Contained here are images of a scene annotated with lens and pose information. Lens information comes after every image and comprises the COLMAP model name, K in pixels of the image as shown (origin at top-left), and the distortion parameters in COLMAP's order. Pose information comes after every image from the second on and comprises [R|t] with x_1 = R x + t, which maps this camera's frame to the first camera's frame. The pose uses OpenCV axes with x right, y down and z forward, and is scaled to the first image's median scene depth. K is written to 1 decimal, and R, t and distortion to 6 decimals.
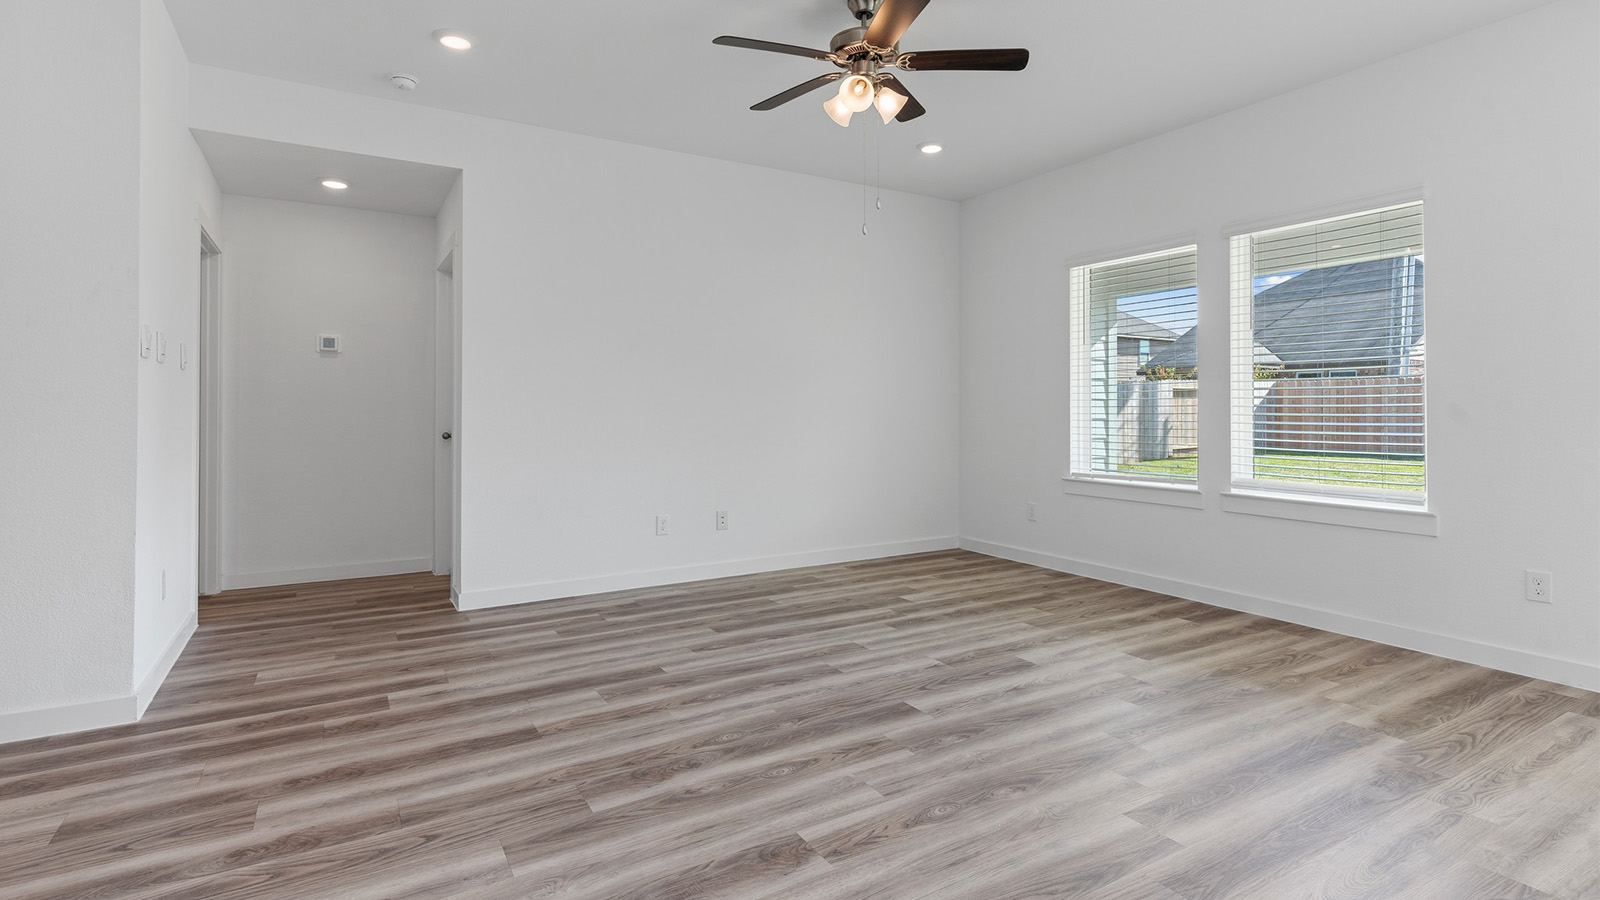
lens RADIAL K [[763.8, 0, 791.1], [0, 763.8, 394.2], [0, 0, 1]] dist [0.002294, 0.000127]
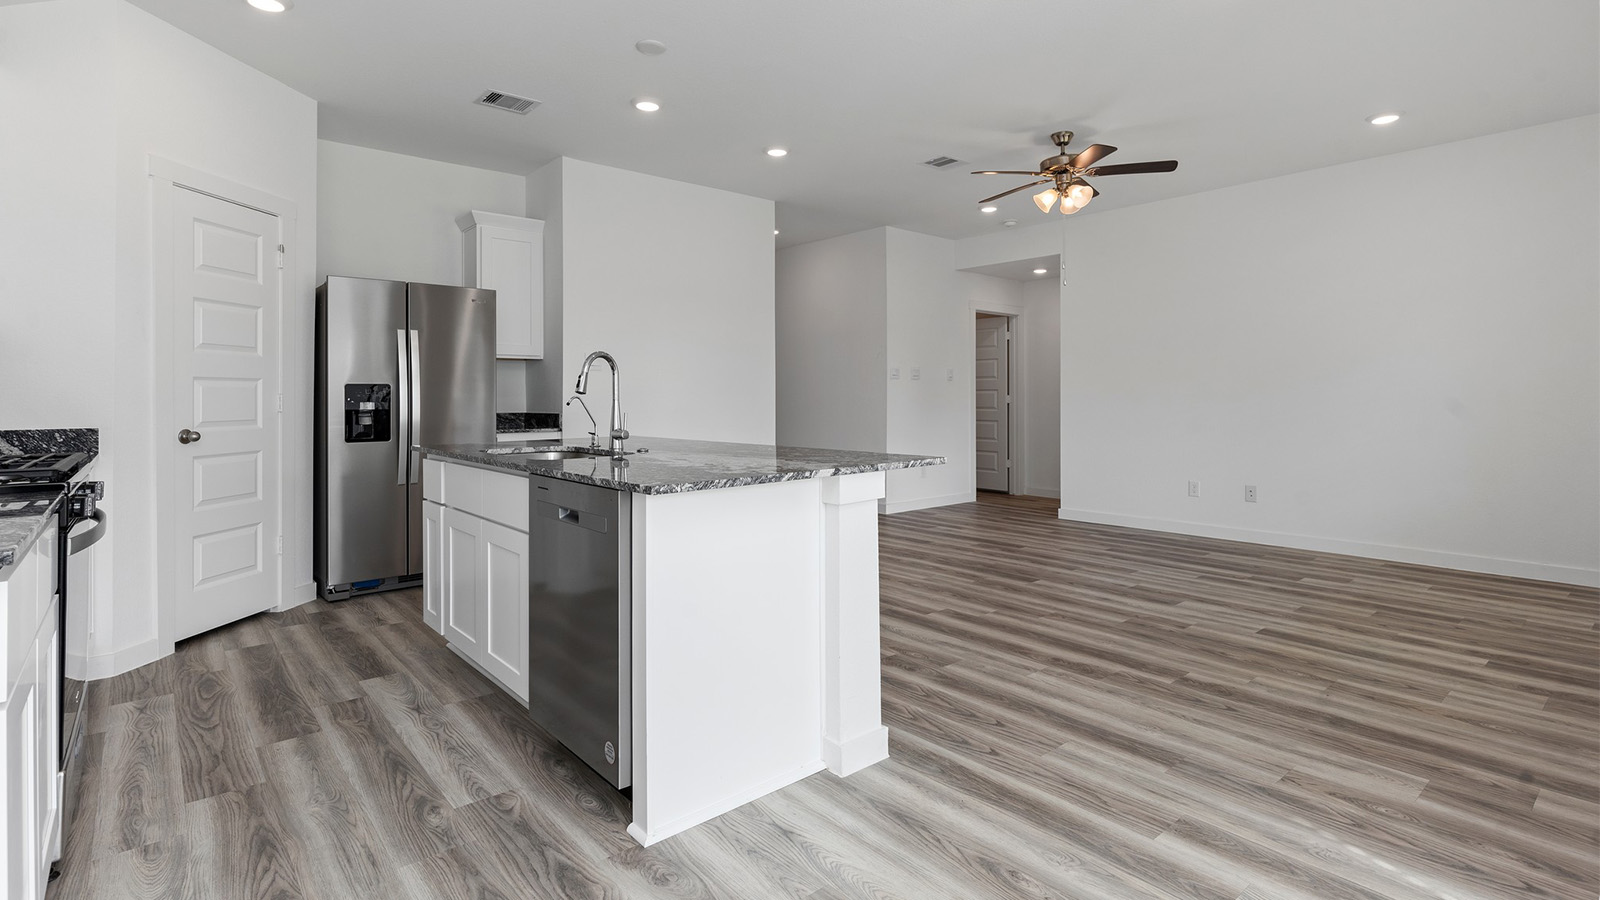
lens RADIAL K [[763.8, 0, 791.1], [0, 763.8, 394.2], [0, 0, 1]] dist [0.002294, 0.000127]
pose [[0.172631, -0.004239, -0.984978, 1.897885], [0.021891, 0.999760, -0.000466, -0.001034], [0.984743, -0.021482, 0.172682, 0.242949]]
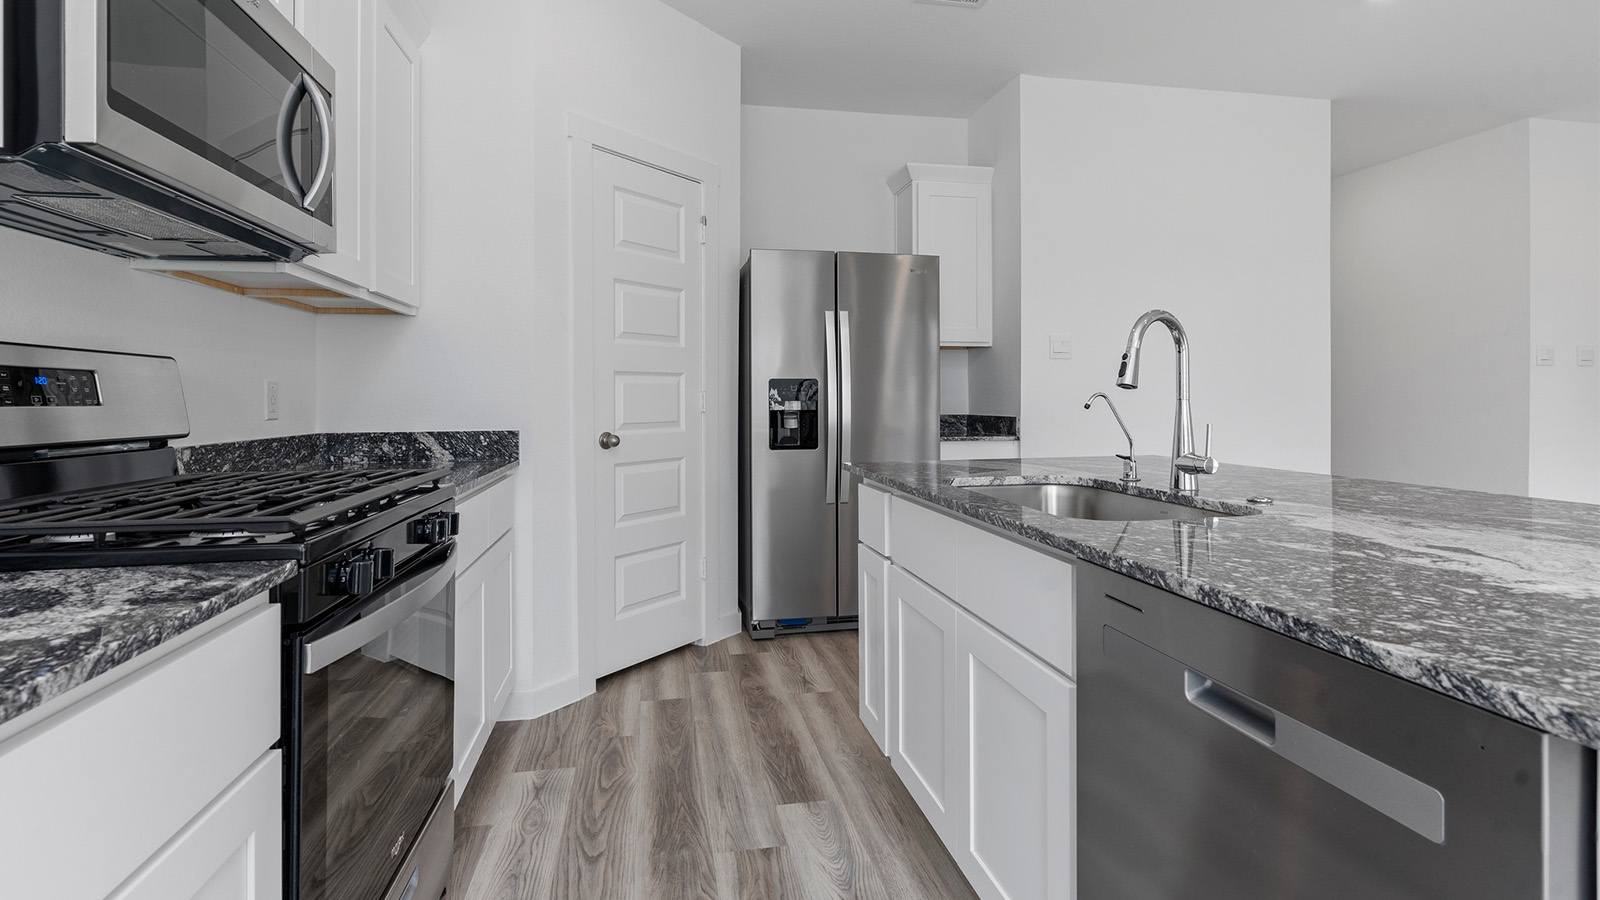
lens RADIAL K [[763.8, 0, 791.1], [0, 763.8, 394.2], [0, 0, 1]] dist [0.002294, 0.000127]
pose [[-0.340659, -0.002403, -0.940184, 1.368034], [0.020889, 0.999731, -0.010124, -0.003370], [0.939955, -0.023089, -0.340517, 0.078764]]
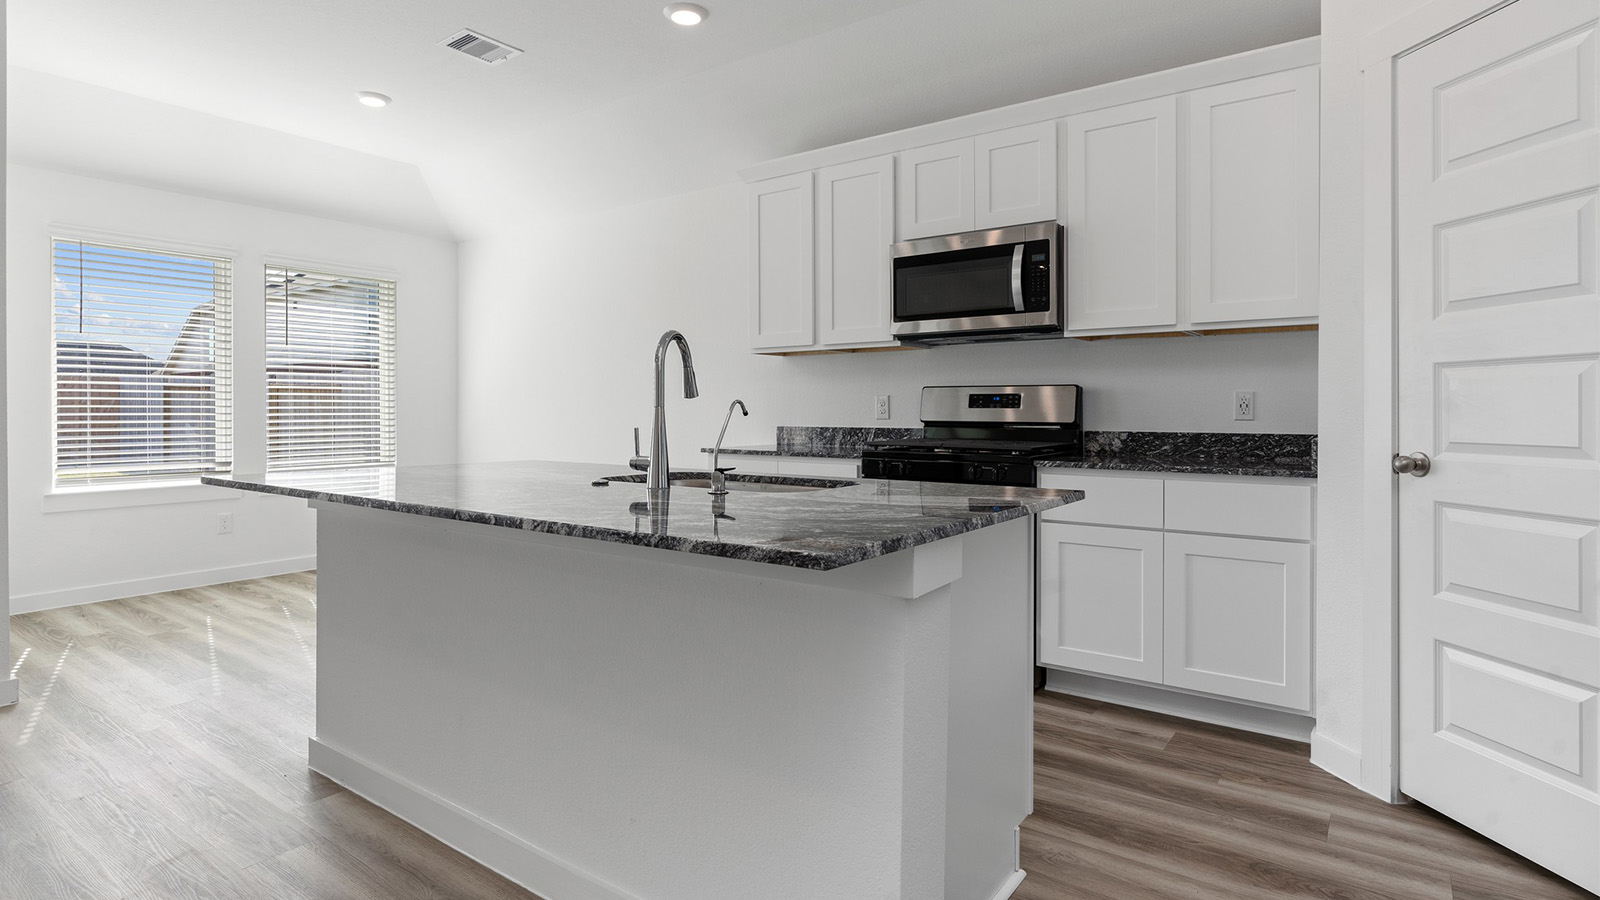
lens RADIAL K [[828.7, 0, 794.9], [0, 828.7, 404.8], [0, 0, 1]] dist [-0.000593, 0.000029]
pose [[-0.395130, 0.006044, 0.918605, -0.197146], [-0.015044, 0.999802, -0.013050, 0.008139], [-0.918502, -0.018976, -0.394961, 0.374428]]
